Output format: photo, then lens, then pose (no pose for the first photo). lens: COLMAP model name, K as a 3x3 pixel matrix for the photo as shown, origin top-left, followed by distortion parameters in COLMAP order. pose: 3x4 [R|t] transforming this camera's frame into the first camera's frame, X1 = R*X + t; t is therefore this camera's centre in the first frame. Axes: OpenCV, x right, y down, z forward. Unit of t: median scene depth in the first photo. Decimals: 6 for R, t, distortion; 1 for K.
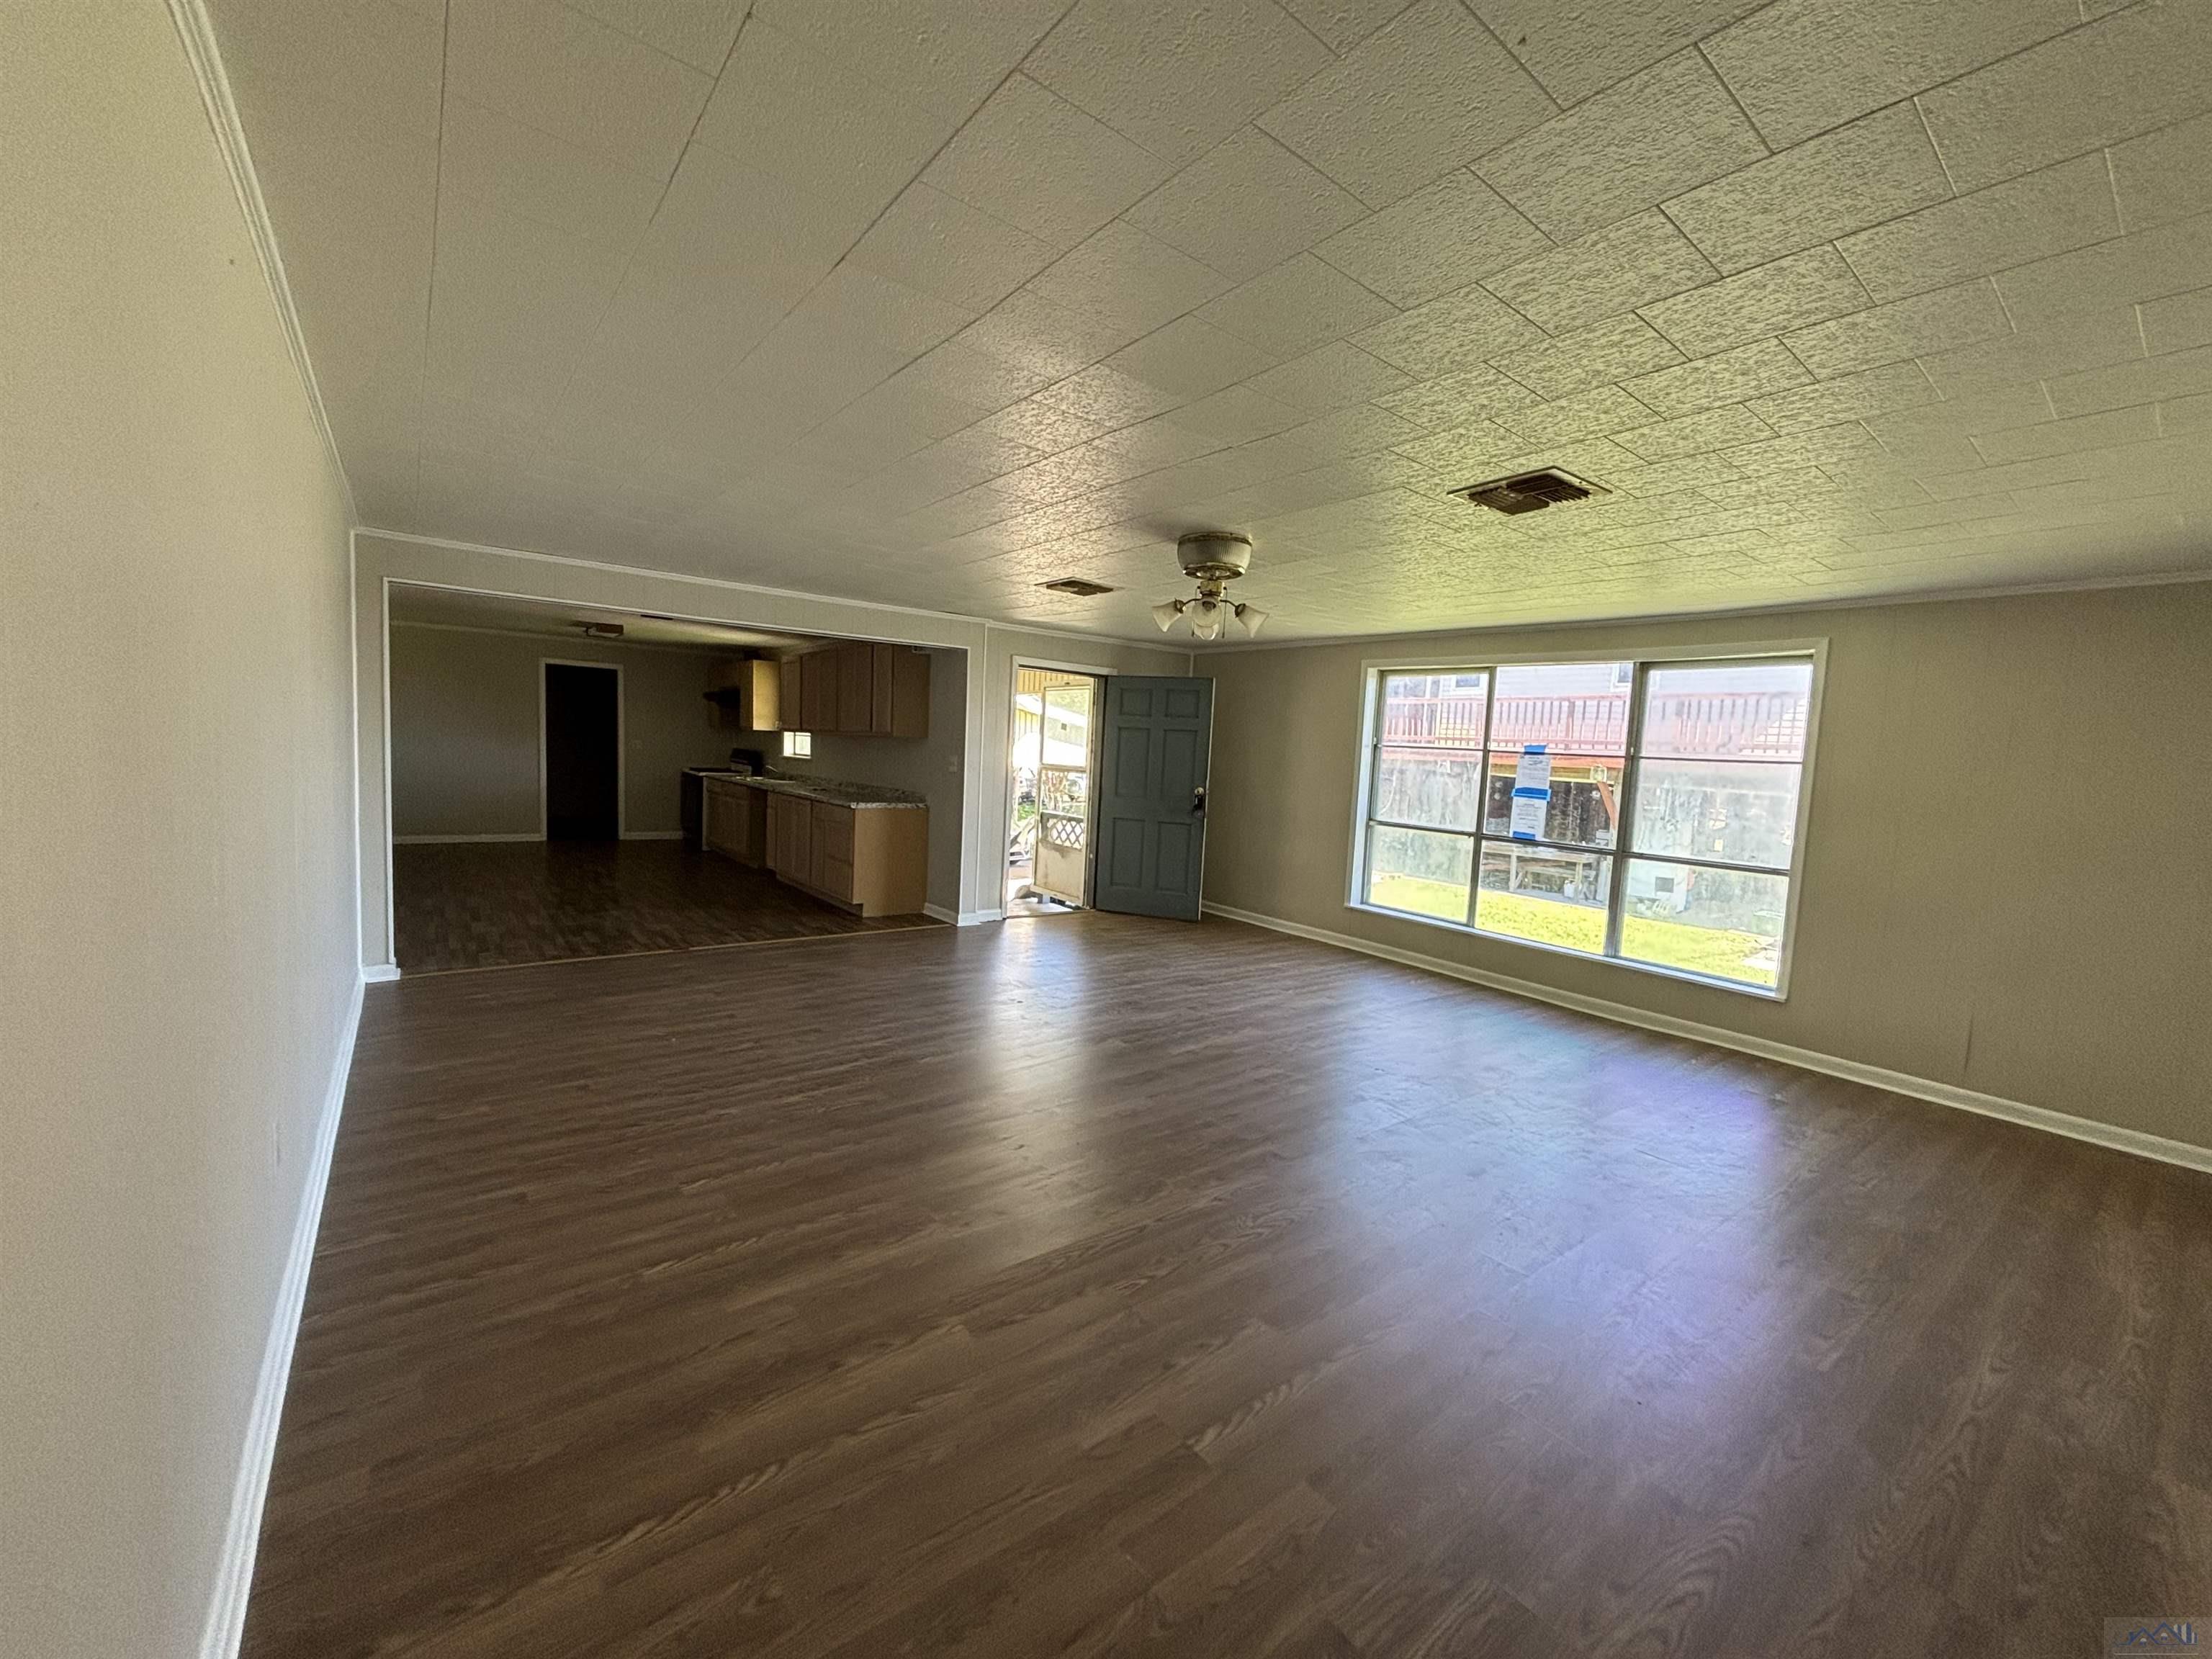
lens RADIAL K [[869.0, 0, 1100.5], [0, 869.0, 821.9], [0, 0, 1]] dist [-0.009908, 0.000398]
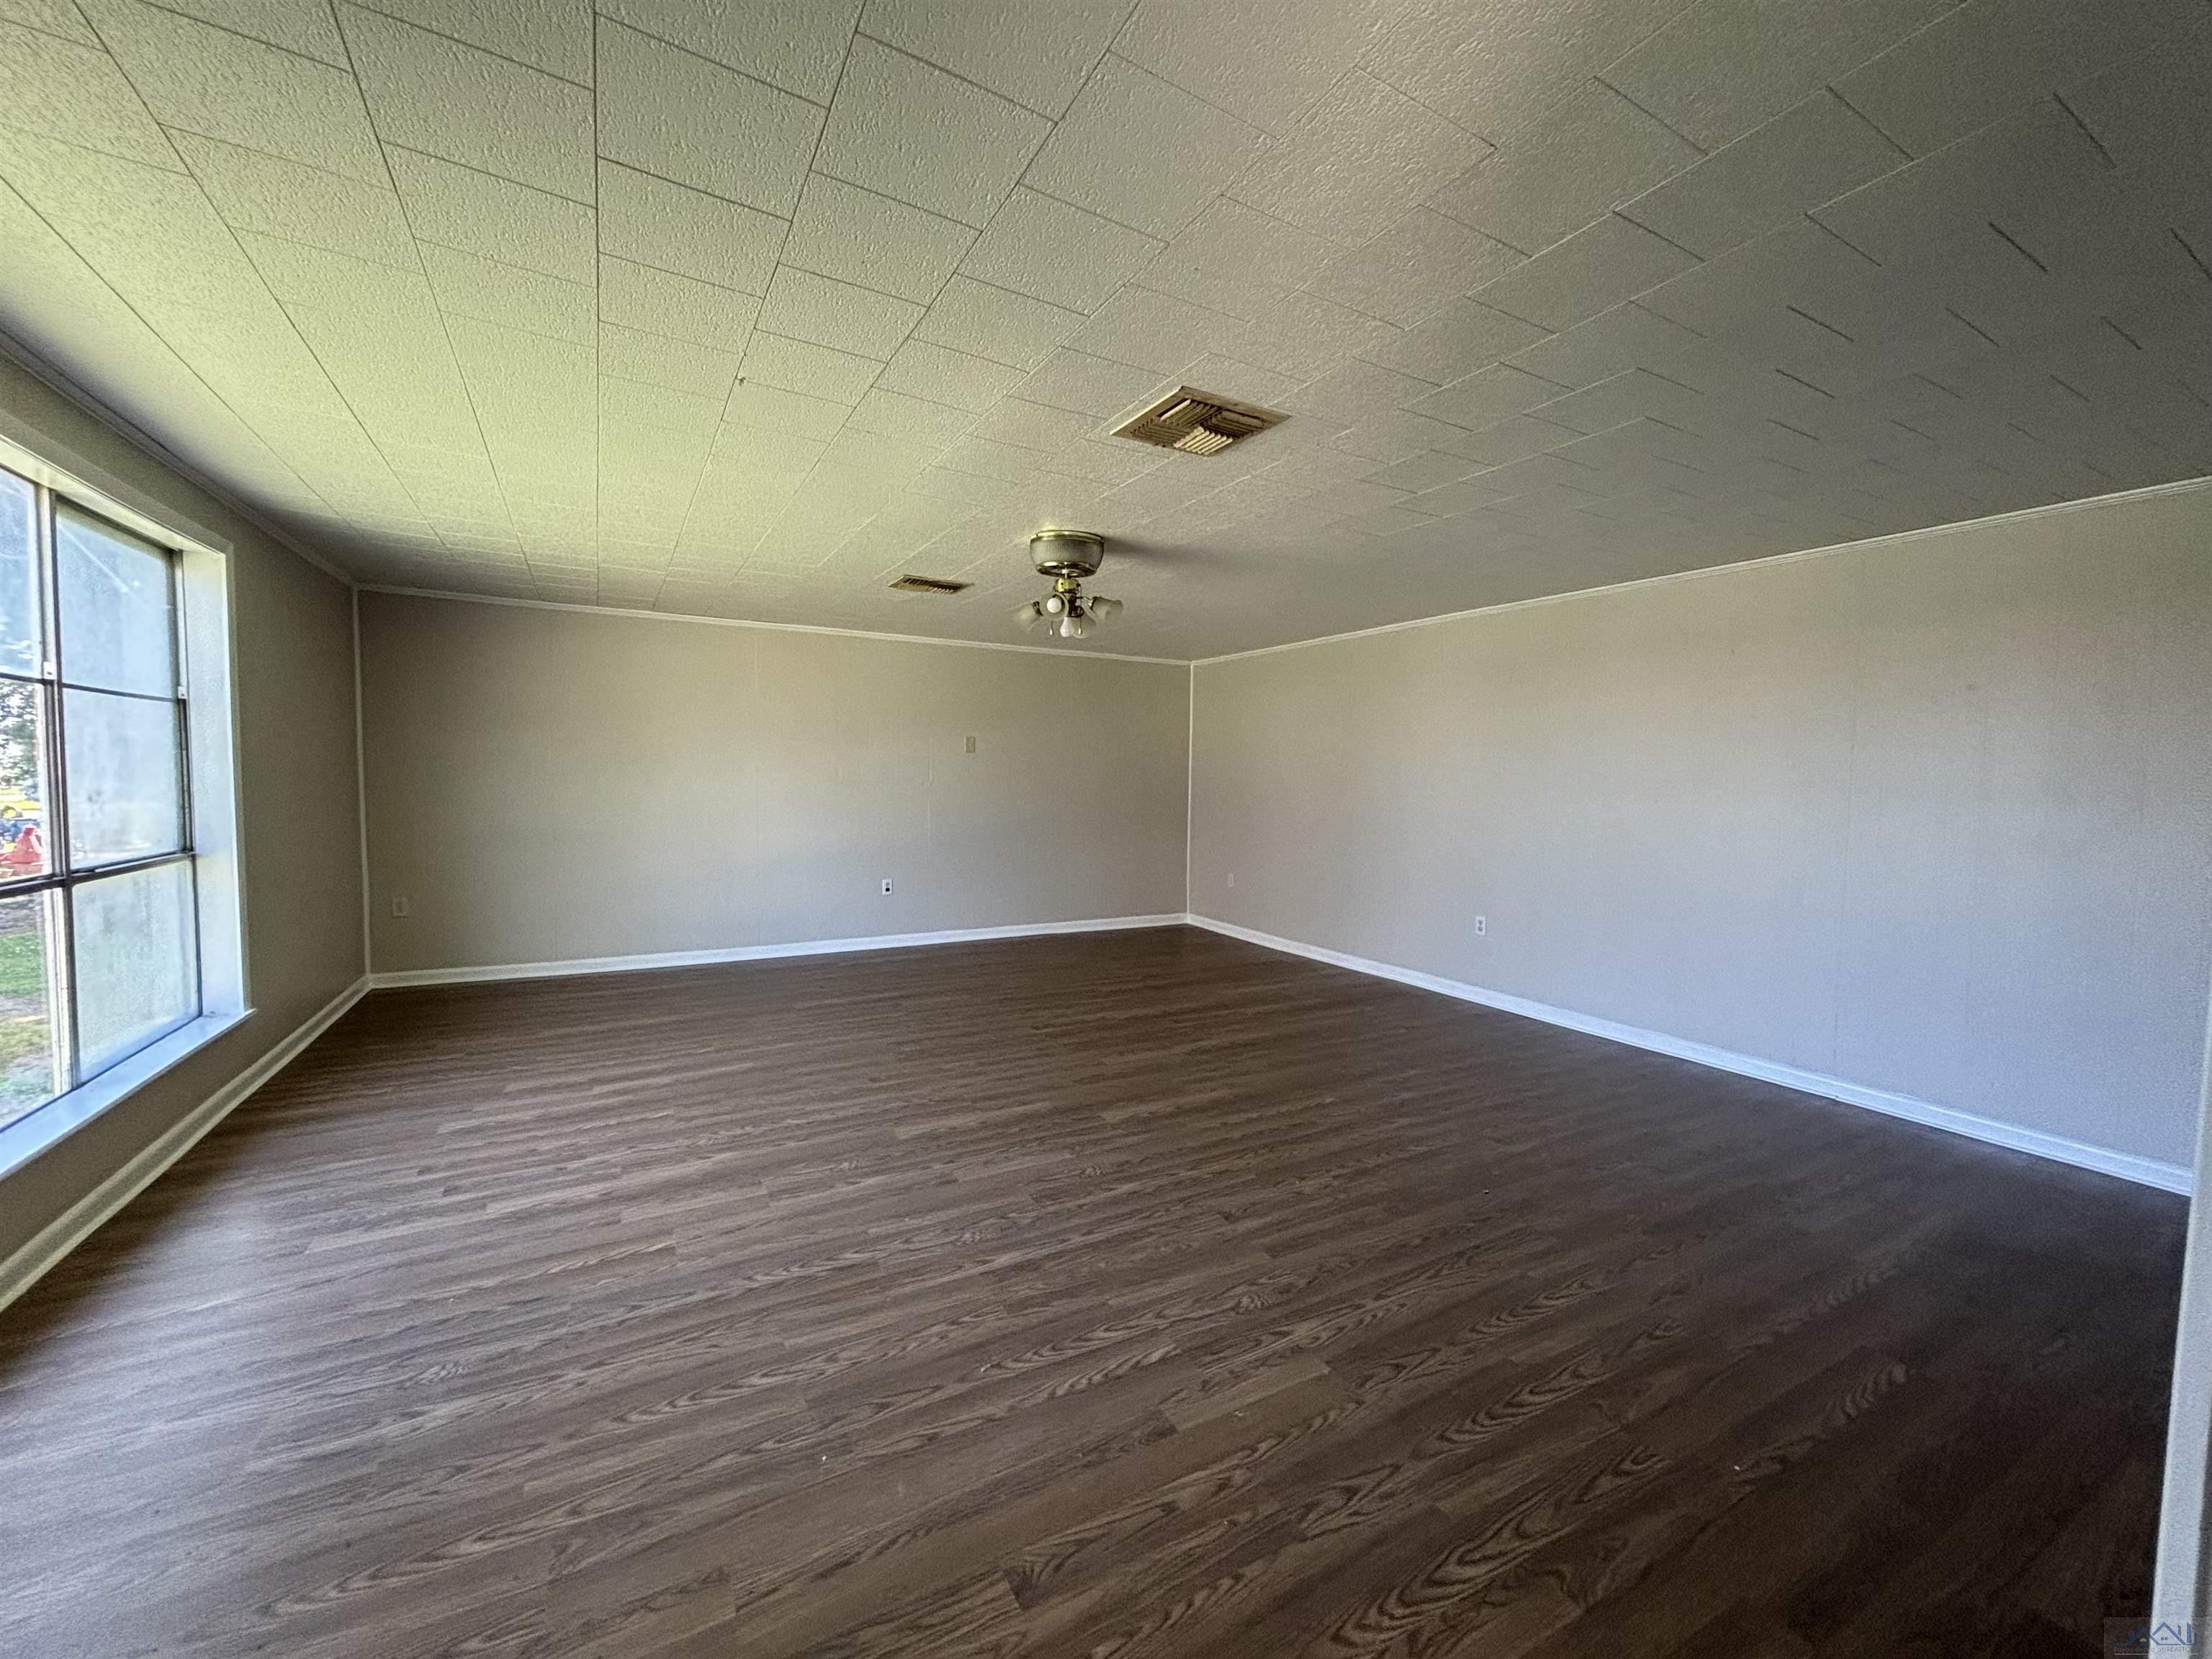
lens RADIAL K [[895.2, 0, 1098.3], [0, 895.2, 824.0], [0, 0, 1]] dist [0.013393, -0.006528]
pose [[-0.986077, -0.076869, 0.147457, -0.066767], [-0.054521, 0.987178, 0.150024, -0.122375], [-0.157098, 0.139895, -0.977624, 1.652509]]
